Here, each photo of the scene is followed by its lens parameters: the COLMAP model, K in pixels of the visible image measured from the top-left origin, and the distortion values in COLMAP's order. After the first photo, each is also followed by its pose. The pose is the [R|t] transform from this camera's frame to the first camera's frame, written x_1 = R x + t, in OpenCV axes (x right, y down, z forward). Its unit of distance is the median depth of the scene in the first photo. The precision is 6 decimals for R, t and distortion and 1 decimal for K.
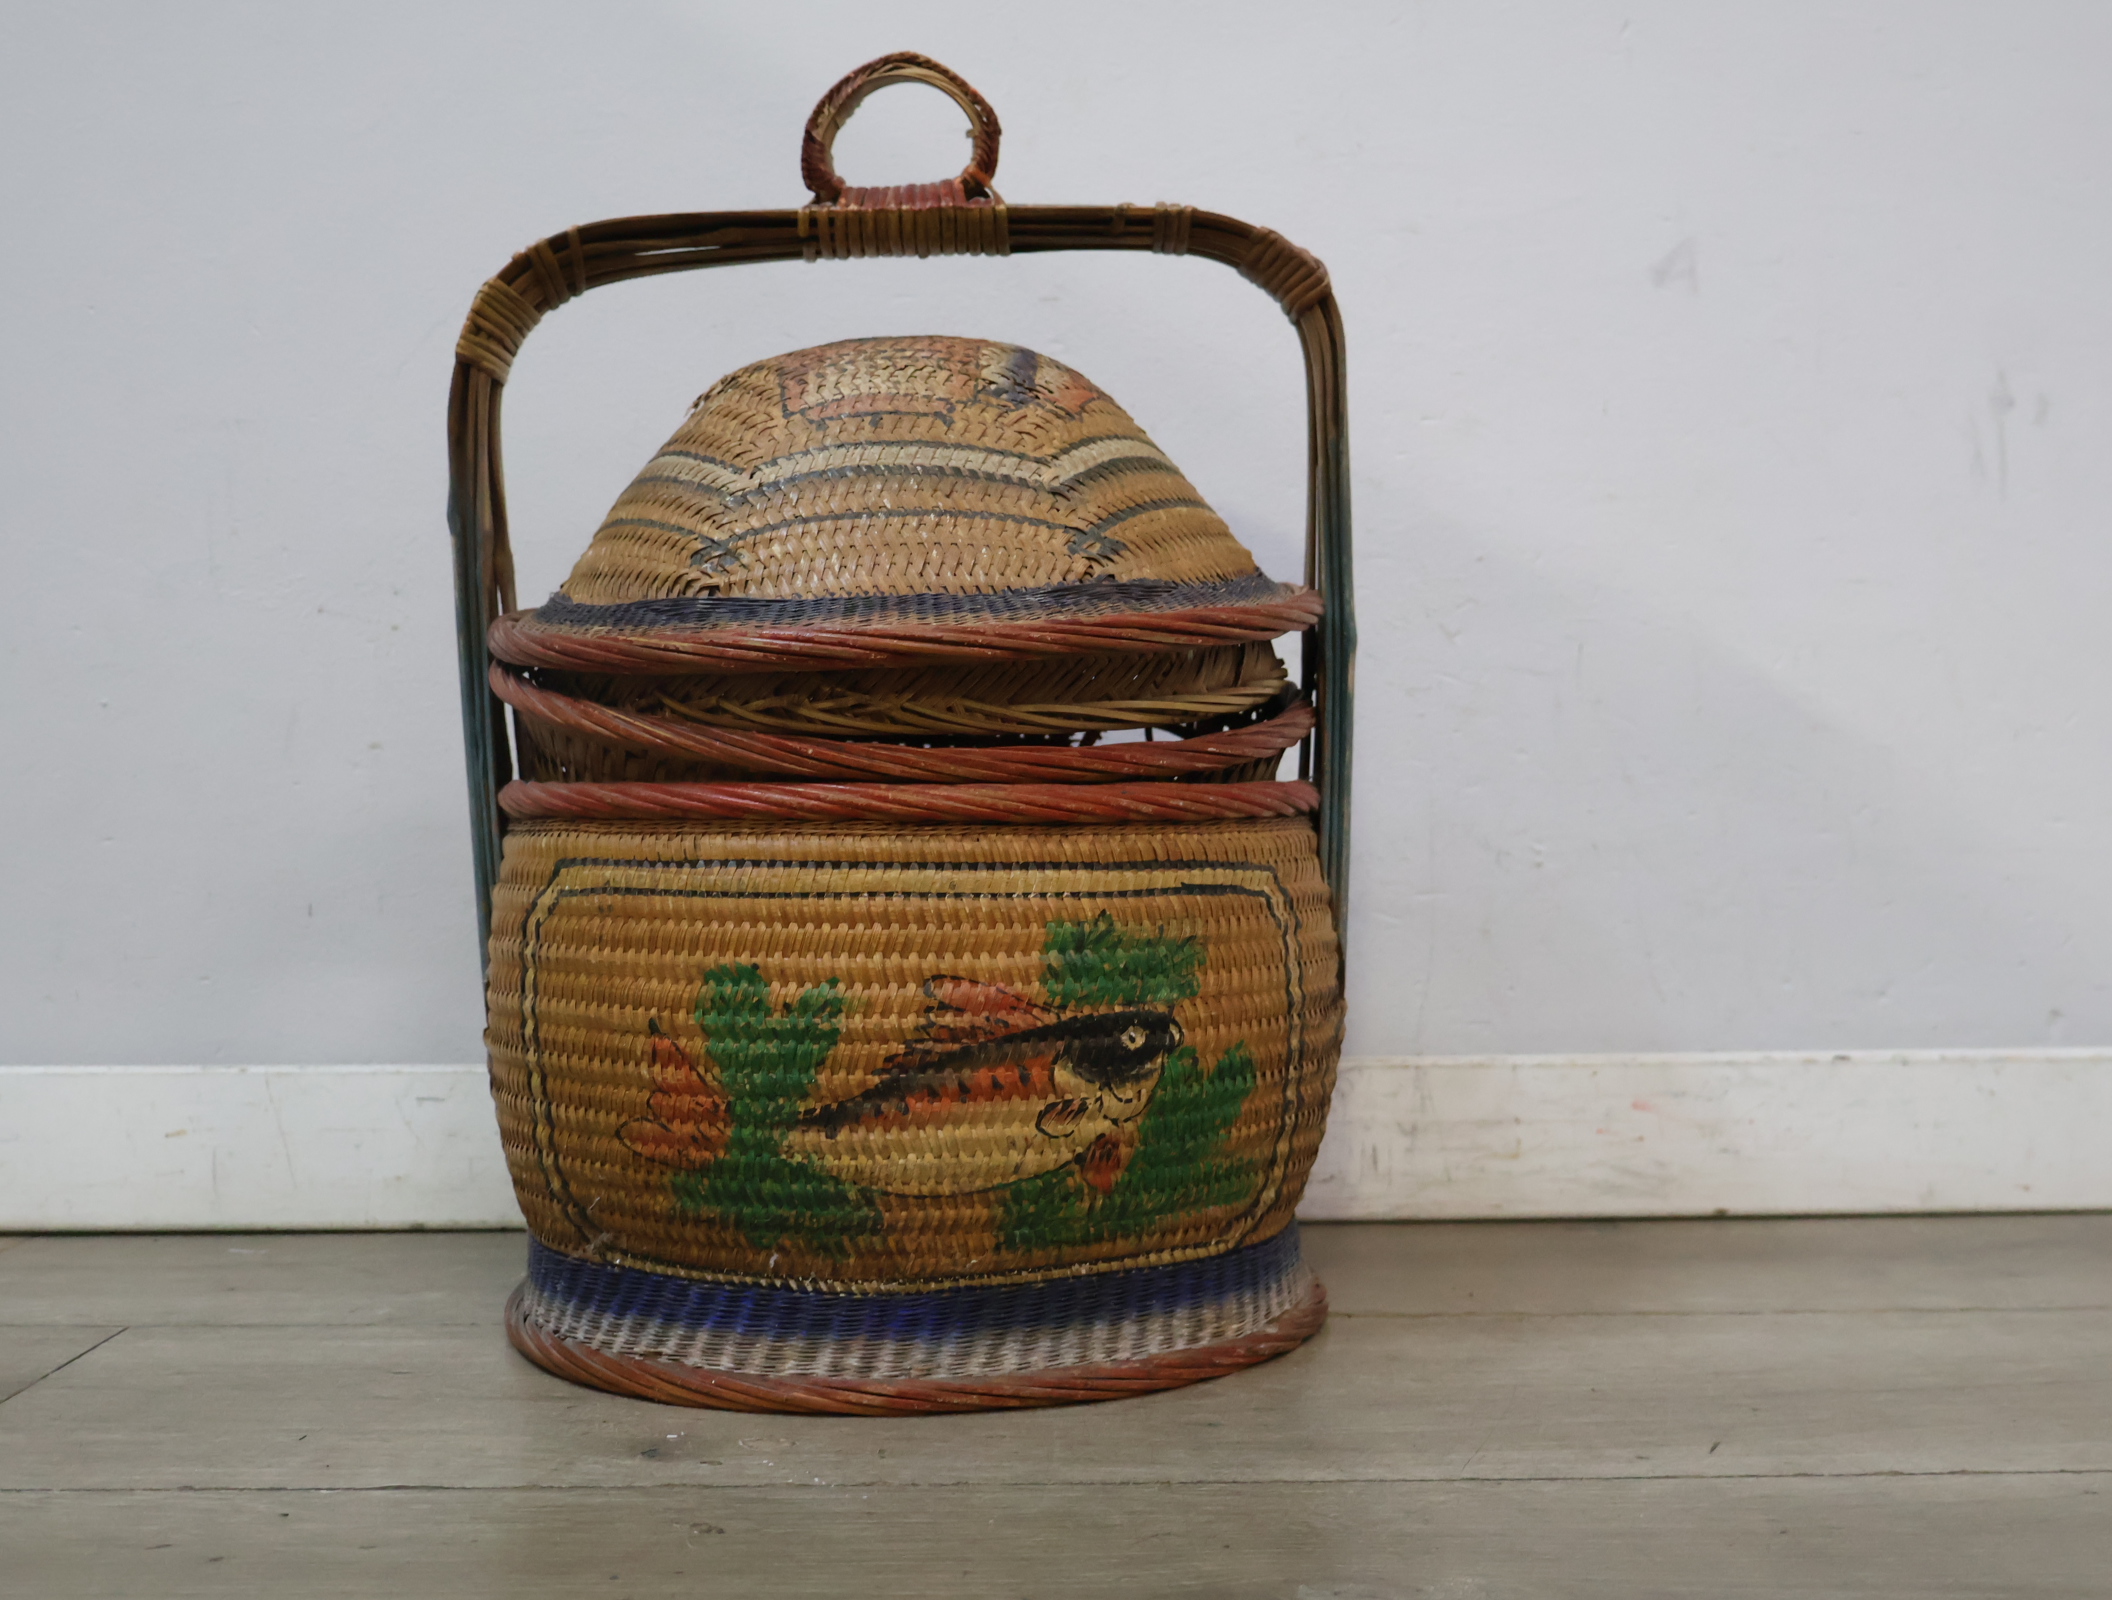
lens RADIAL K [[2381.1, 0, 1063.1], [0, 2381.1, 800.4], [0, 0, 1]] dist [0.014253, 0.000000]
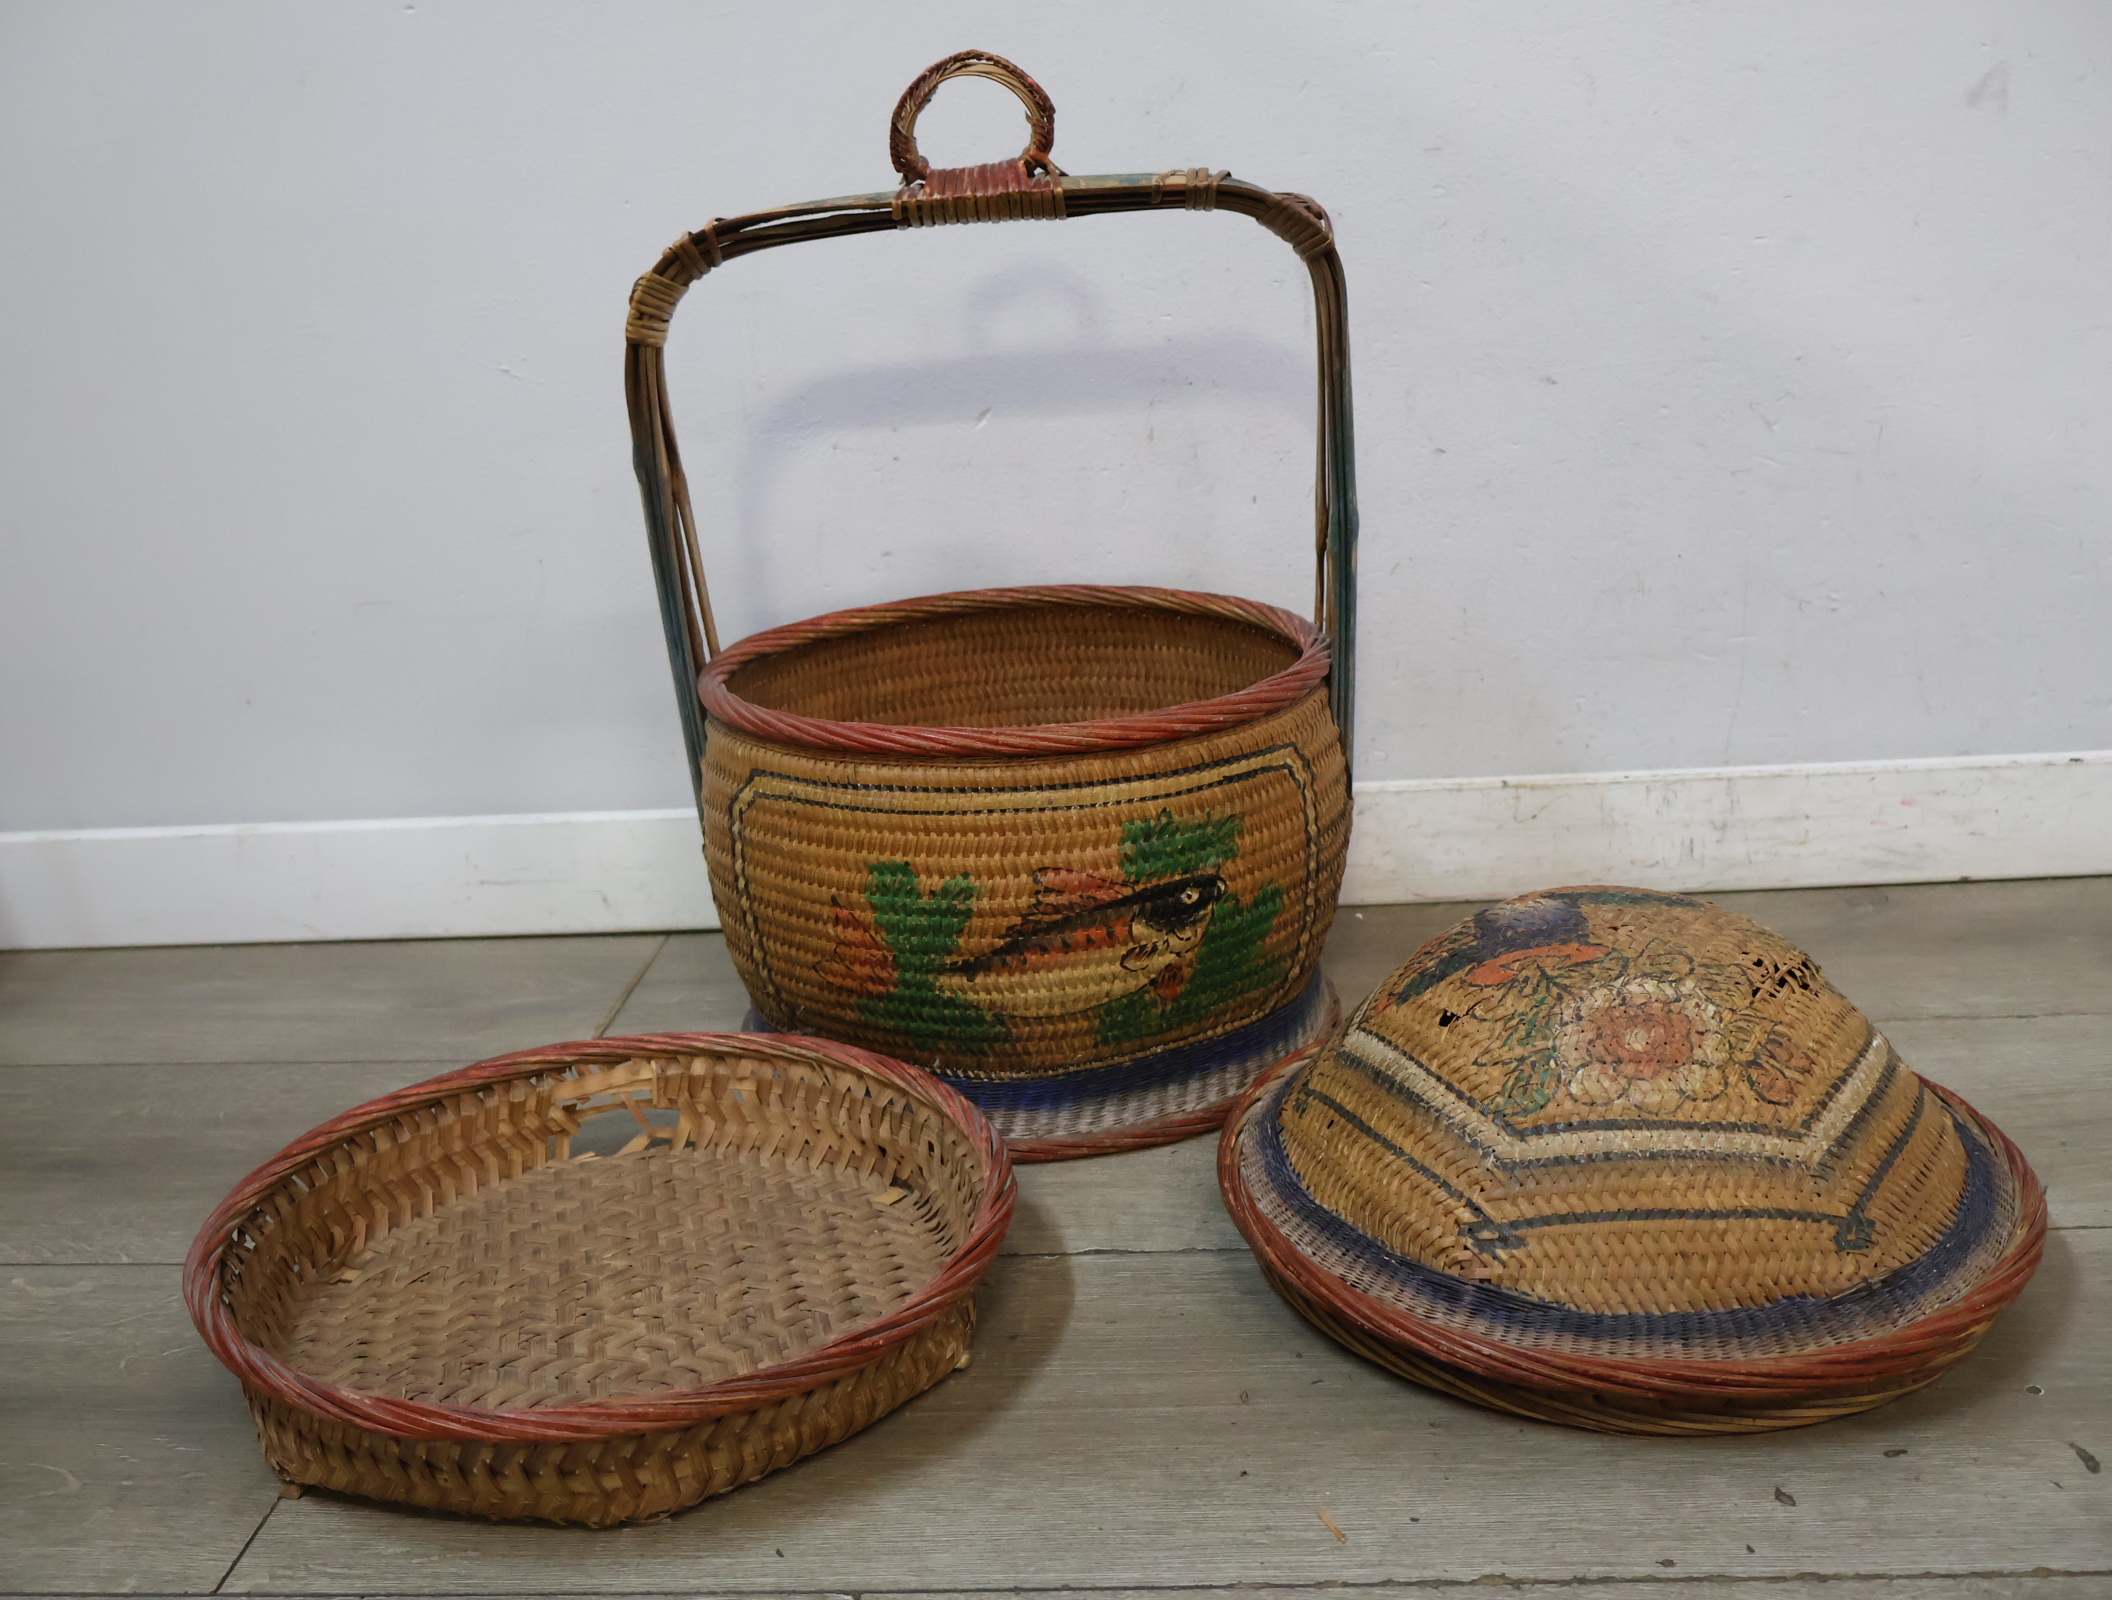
lens RADIAL K [[2019.2, 0, 1048.9], [0, 2019.2, 794.5], [0, 0, 1]] dist [0.014729, 0.000000]
pose [[0.997991, -0.039200, -0.049763, 0.008938], [0.051585, 0.958837, 0.279232, -0.275873], [0.036768, -0.281238, 0.958933, -0.077433]]
